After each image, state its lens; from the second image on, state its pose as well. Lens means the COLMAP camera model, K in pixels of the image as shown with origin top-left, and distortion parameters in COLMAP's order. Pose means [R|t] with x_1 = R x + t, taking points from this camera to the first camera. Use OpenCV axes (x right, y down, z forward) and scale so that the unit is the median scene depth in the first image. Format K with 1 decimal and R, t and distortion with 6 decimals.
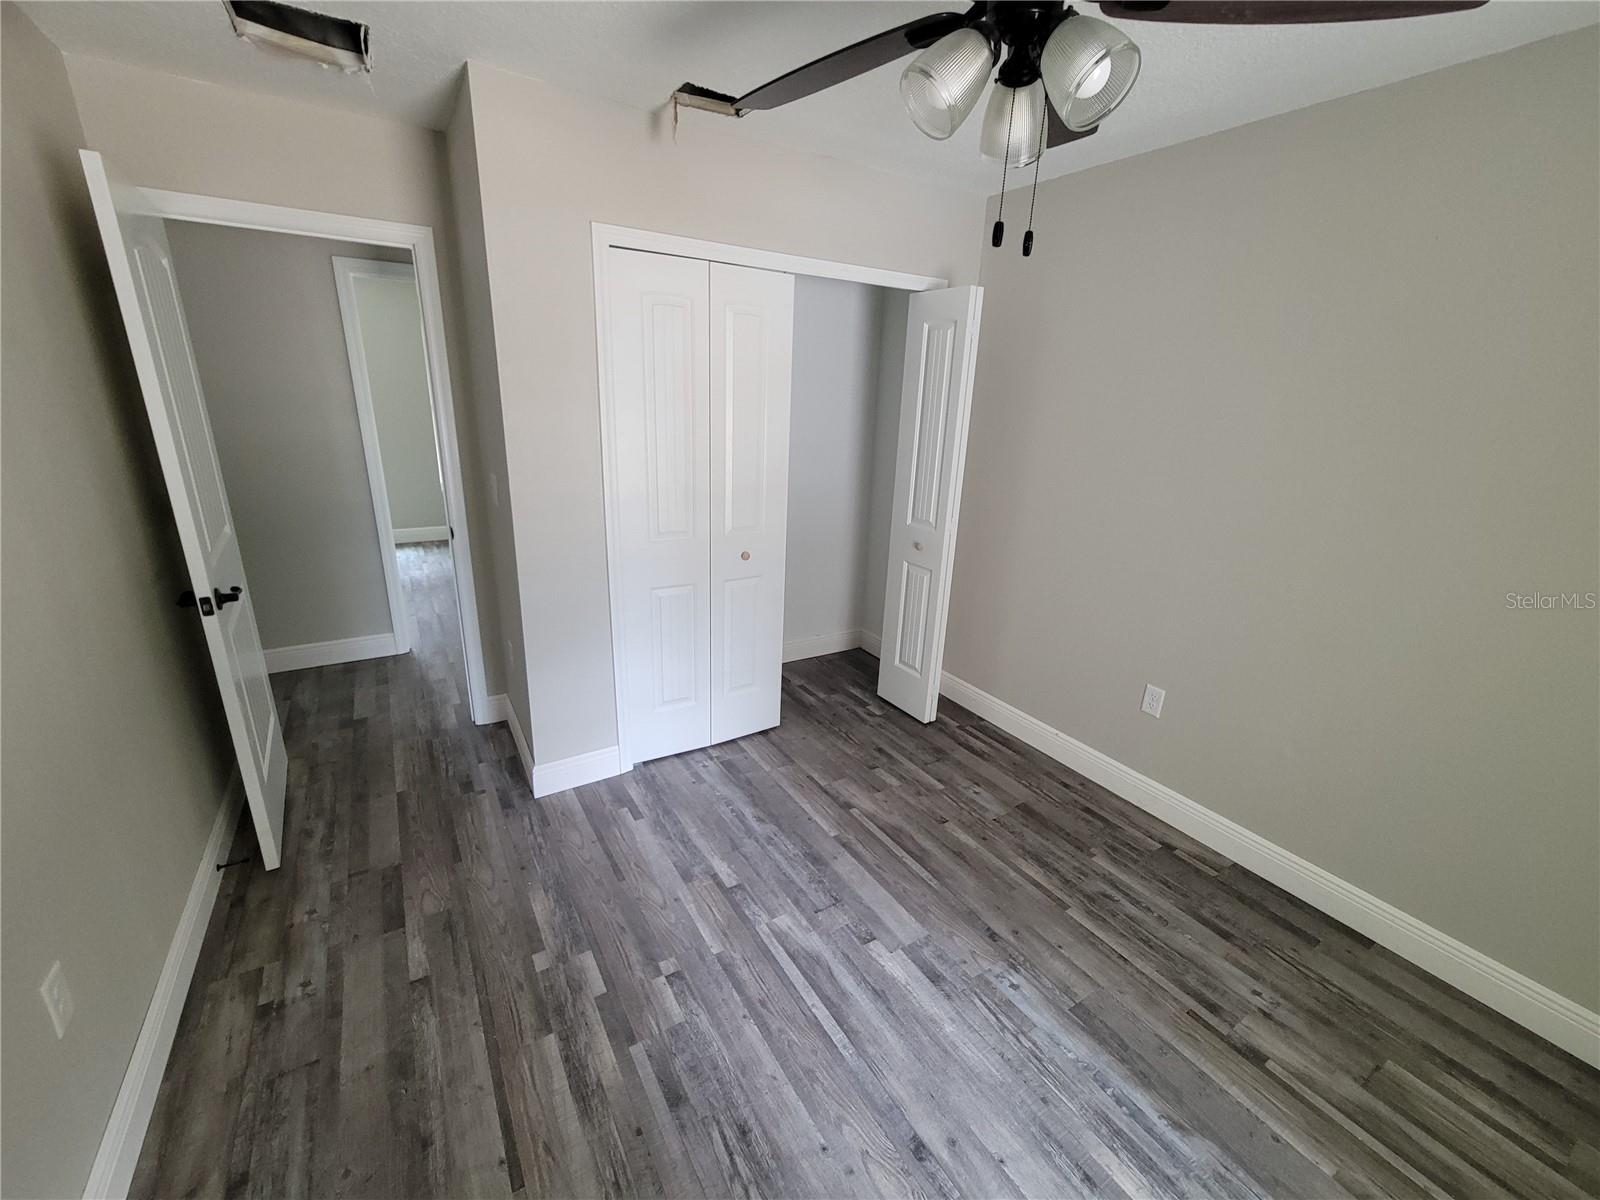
lens RADIAL K [[651.6, 0, 798.5], [0, 651.6, 596.4], [0, 0, 1]] dist [-0.000897, -0.000026]
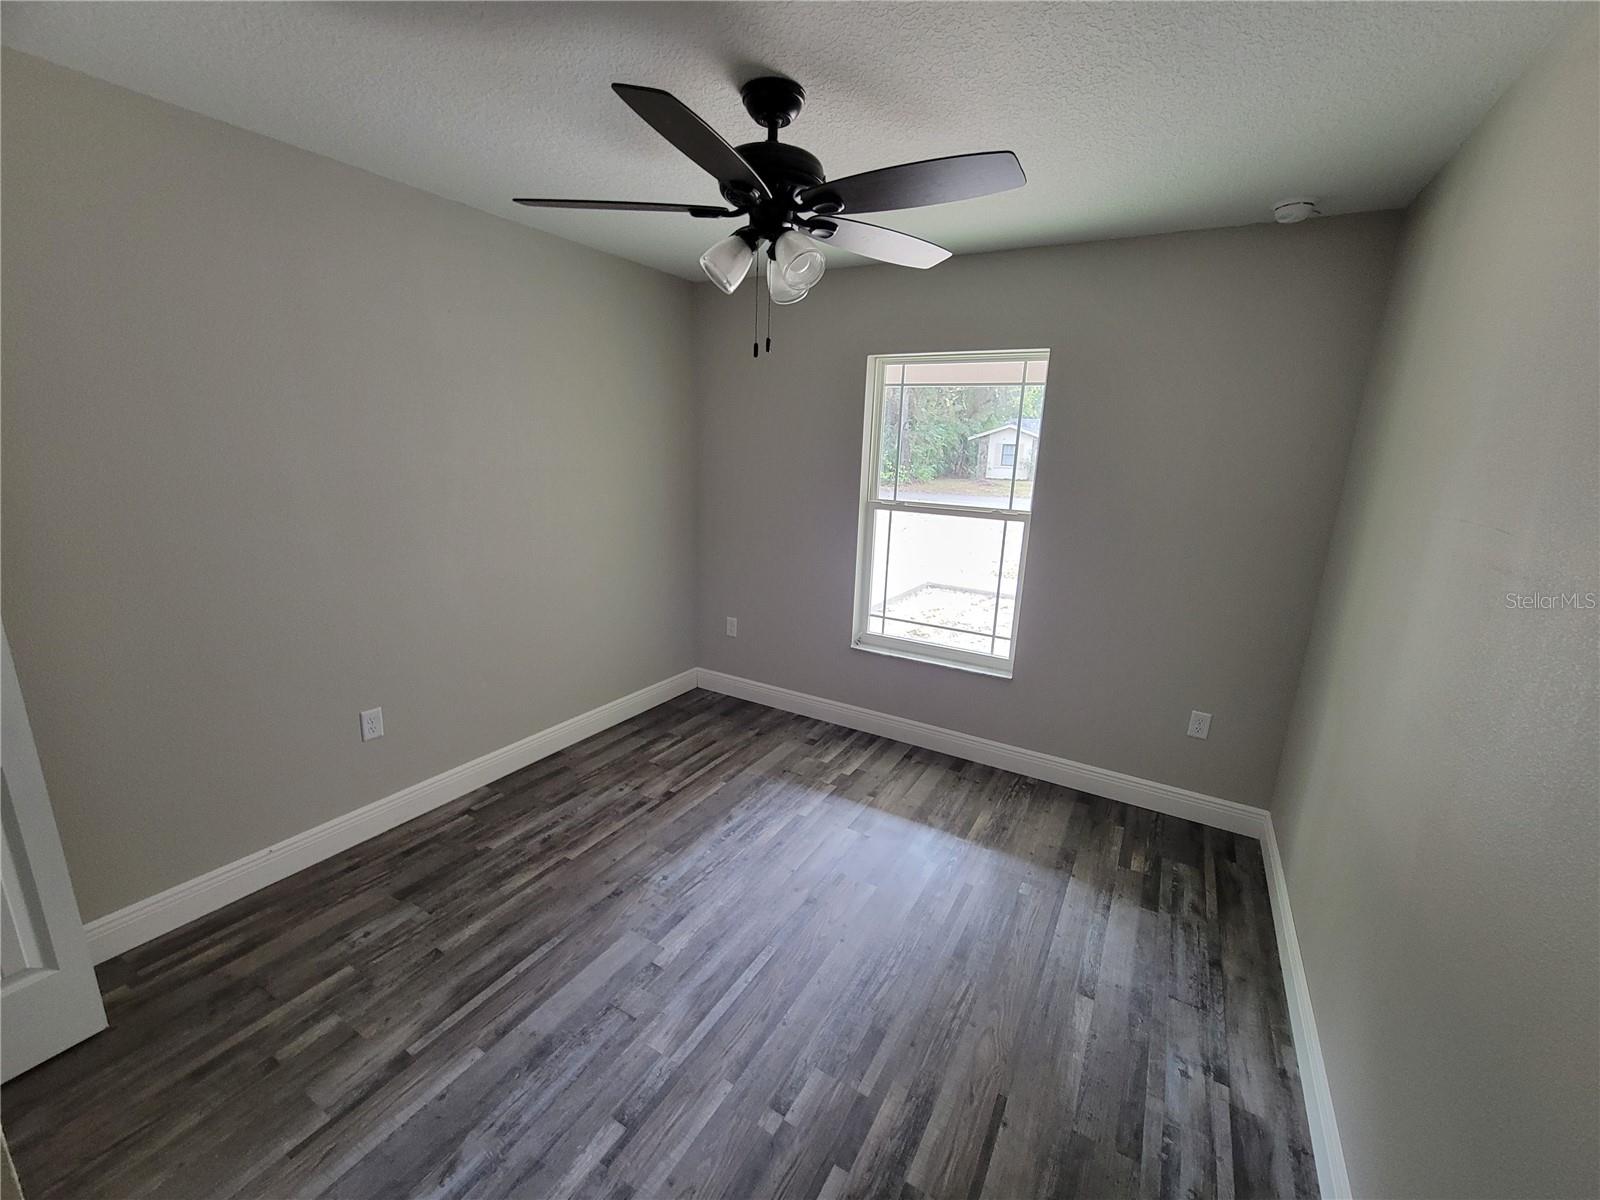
lens RADIAL K [[651.6, 0, 799.3], [0, 651.6, 597.8], [0, 0, 1]] dist [-0.000897, -0.000026]
pose [[-0.459589, -0.263080, 0.848273, -0.727110], [0.219564, 0.891817, 0.395543, -0.349141], [-0.860564, 0.368037, -0.352107, 0.981259]]
